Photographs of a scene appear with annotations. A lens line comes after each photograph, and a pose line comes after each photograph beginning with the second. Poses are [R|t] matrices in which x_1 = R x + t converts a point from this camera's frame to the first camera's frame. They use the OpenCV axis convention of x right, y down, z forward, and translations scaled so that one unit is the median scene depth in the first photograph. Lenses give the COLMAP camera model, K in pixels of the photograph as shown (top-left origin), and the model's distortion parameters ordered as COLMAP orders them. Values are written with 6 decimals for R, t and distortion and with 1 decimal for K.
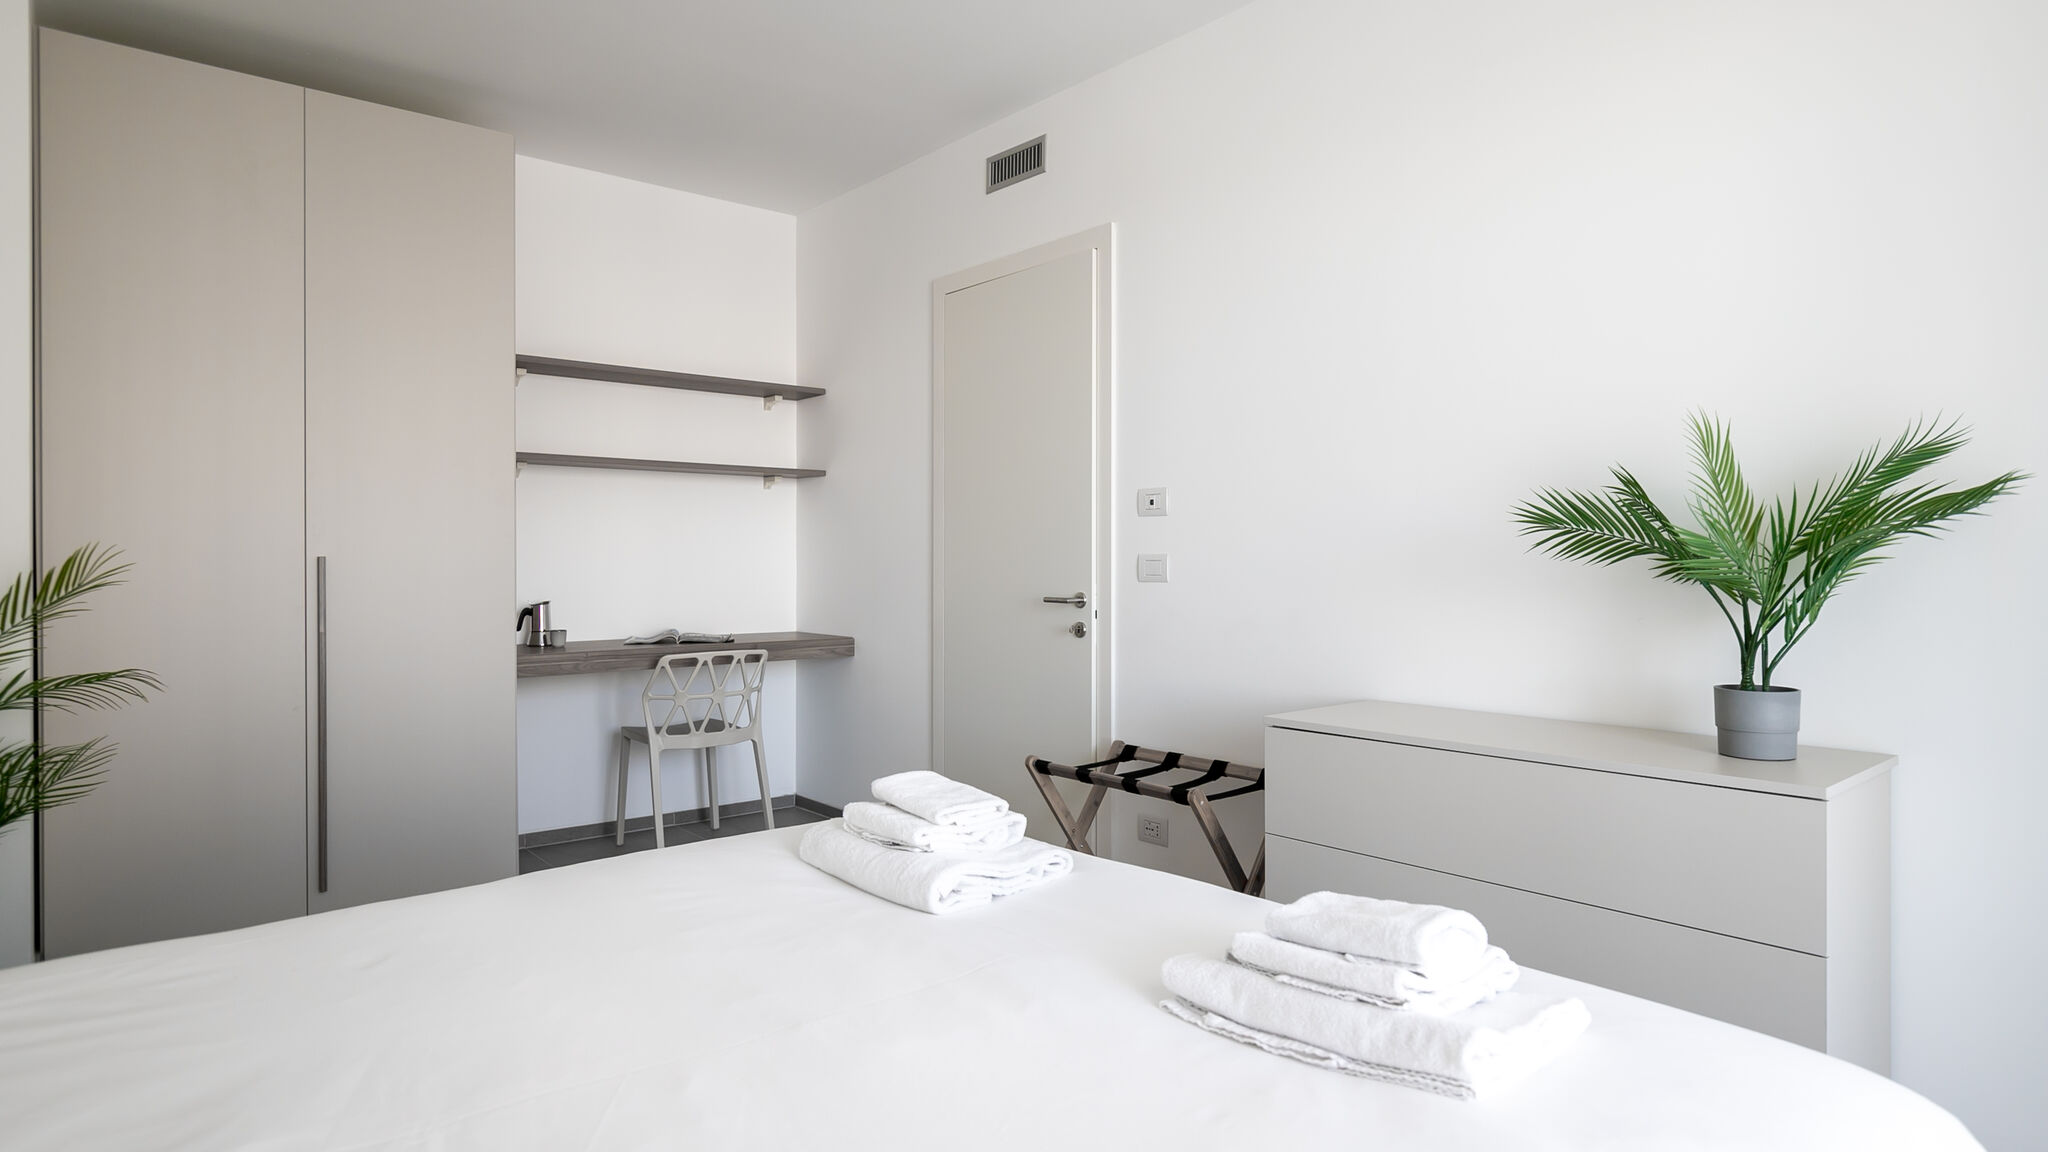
lens RADIAL K [[1116.1, 0, 1029.7], [0, 1116.1, 565.6], [0, 0, 1]] dist [-0.006500, 0.001659]
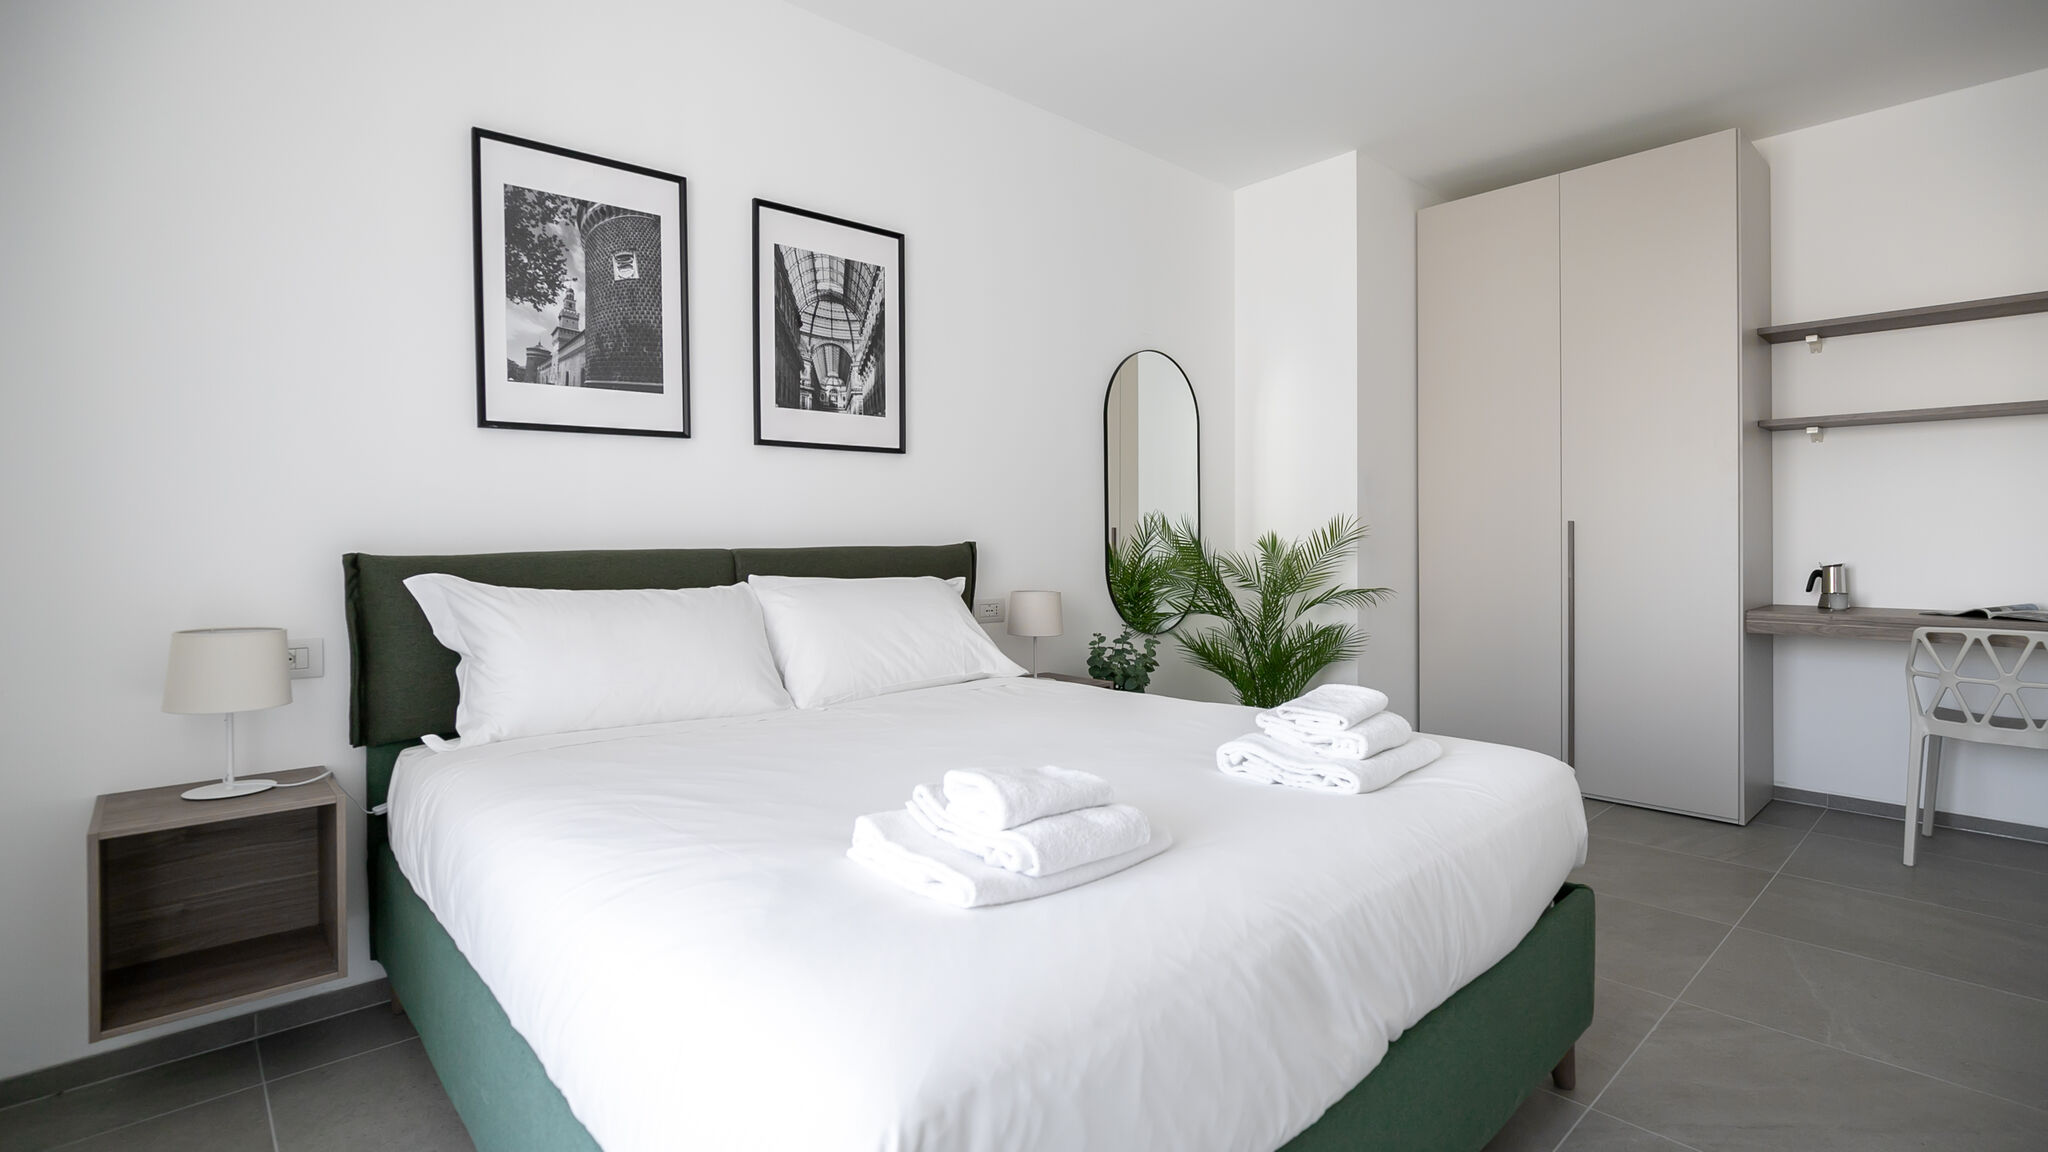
lens RADIAL K [[950.7, 0, 1052.9], [0, 950.7, 547.5], [0, 0, 1]] dist [-0.017012, 0.003142]
pose [[0.057526, 0.011195, -0.998281, 0.430932], [-0.004049, 0.999932, 0.010980, 0.014078], [0.998336, 0.003411, 0.057567, 0.306645]]
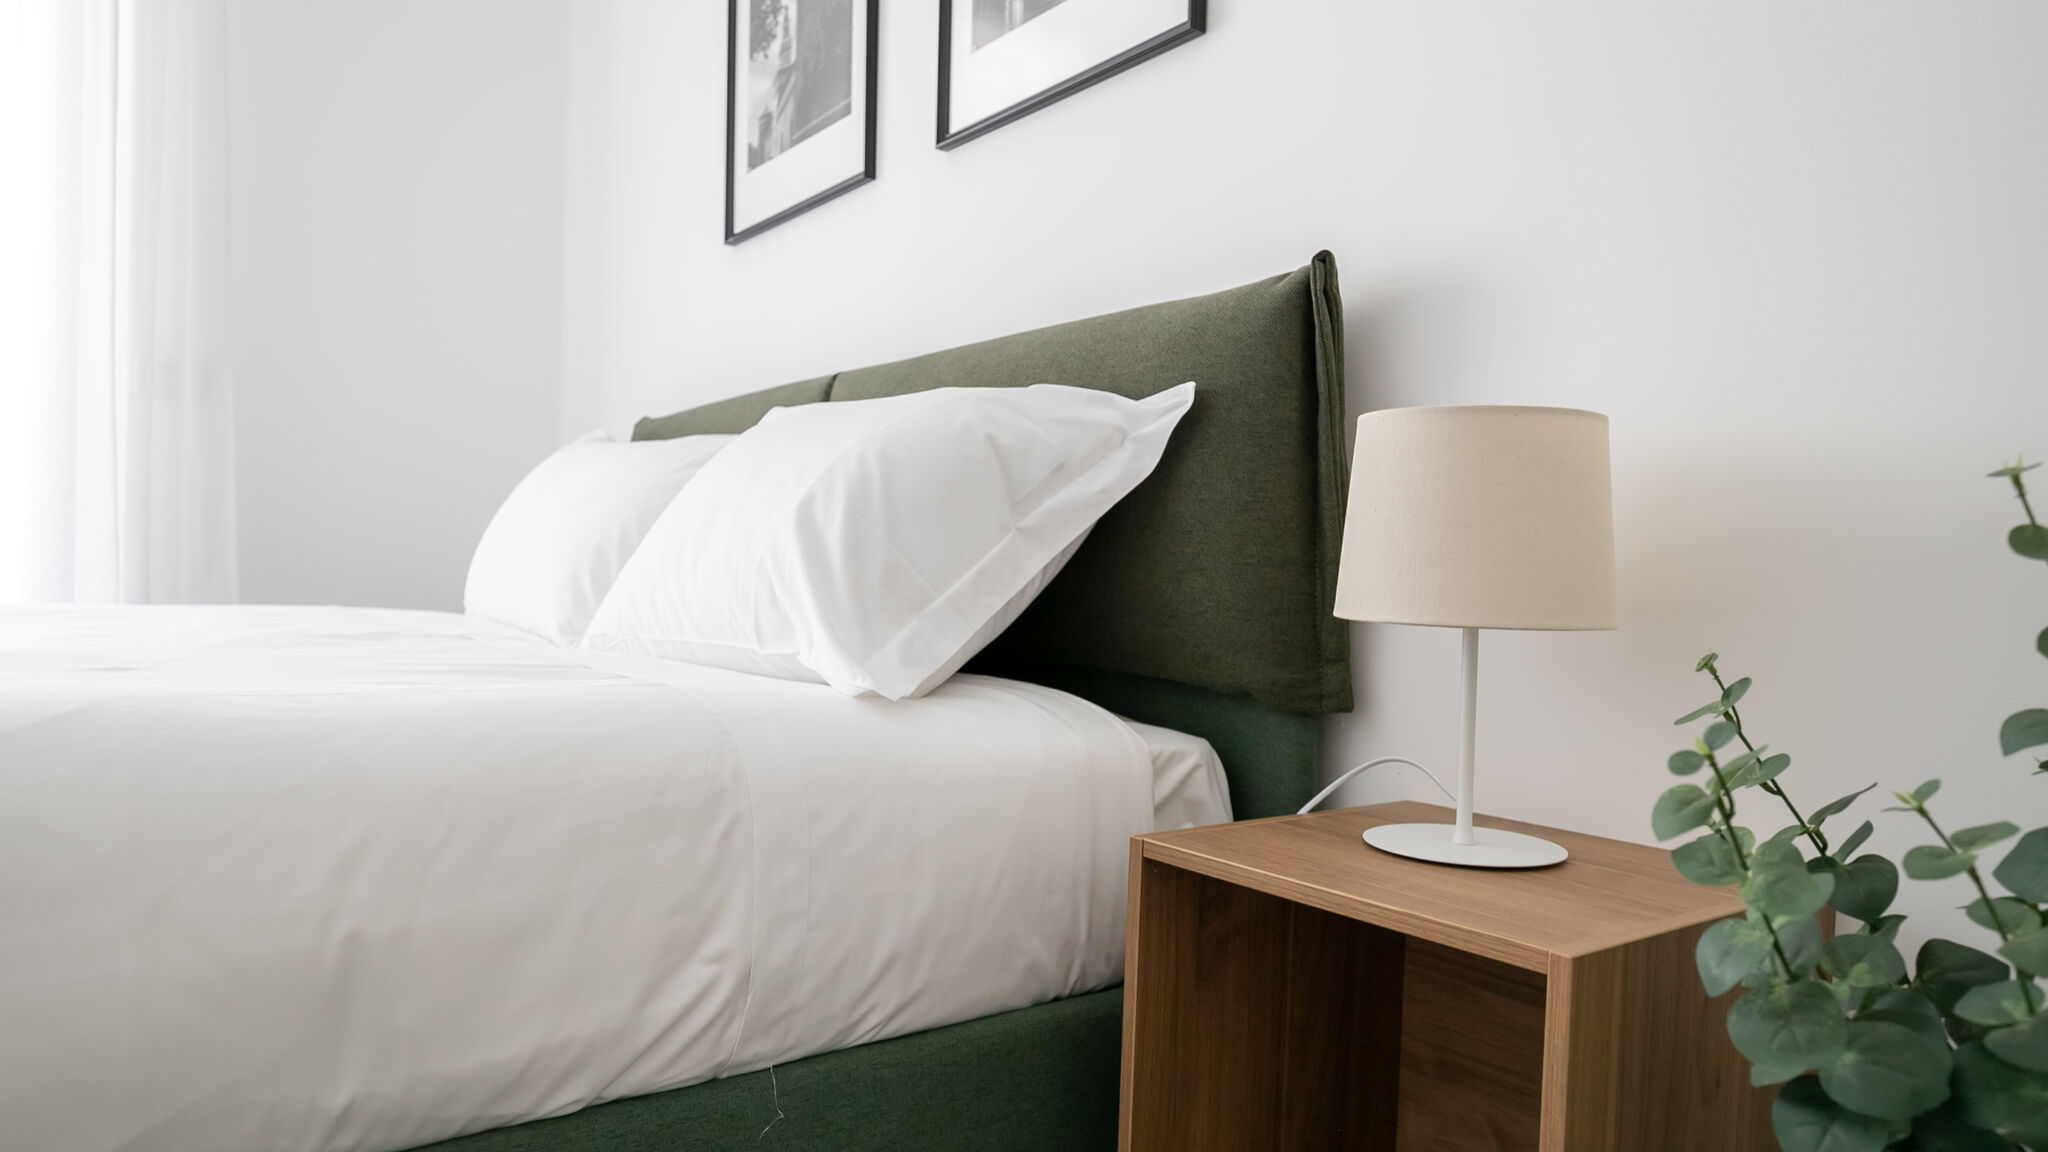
lens RADIAL K [[1289.4, 0, 1070.6], [0, 1289.4, 605.0], [0, 0, 1]] dist [0.000370, 0.001233]
pose [[-0.998540, -0.036974, 0.039393, -0.420208], [-0.035963, 0.999013, 0.026056, 0.100089], [-0.040317, 0.024601, -0.998884, 0.608220]]
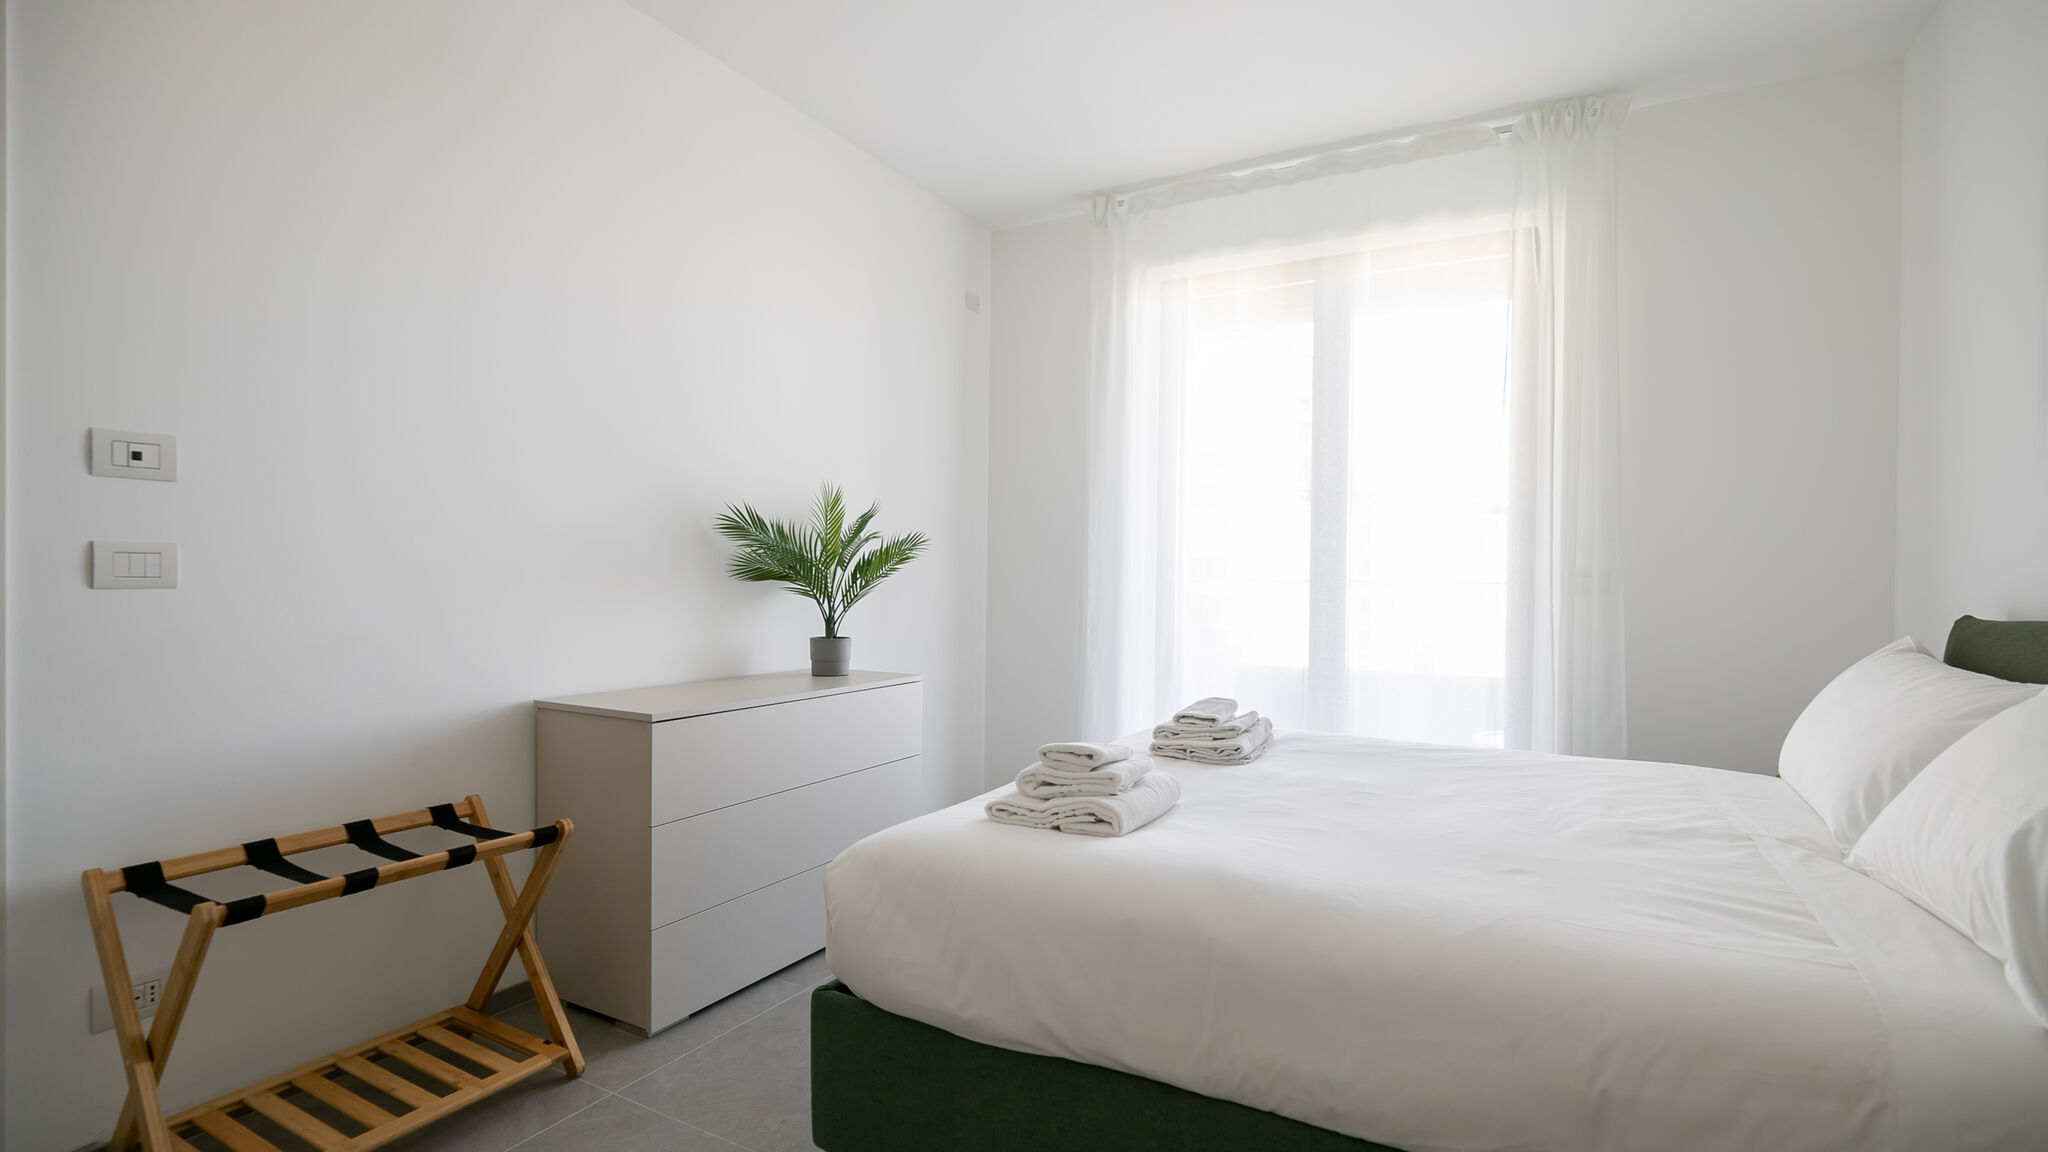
lens RADIAL K [[950.7, 0, 1001.9], [0, 950.7, 583.1], [0, 0, 1]] dist [-0.017012, 0.003142]
pose [[-0.334978, -0.007048, 0.942200, -0.508433], [-0.007312, 0.999961, 0.004881, 0.006843], [-0.942198, -0.005254, -0.335017, 0.681138]]
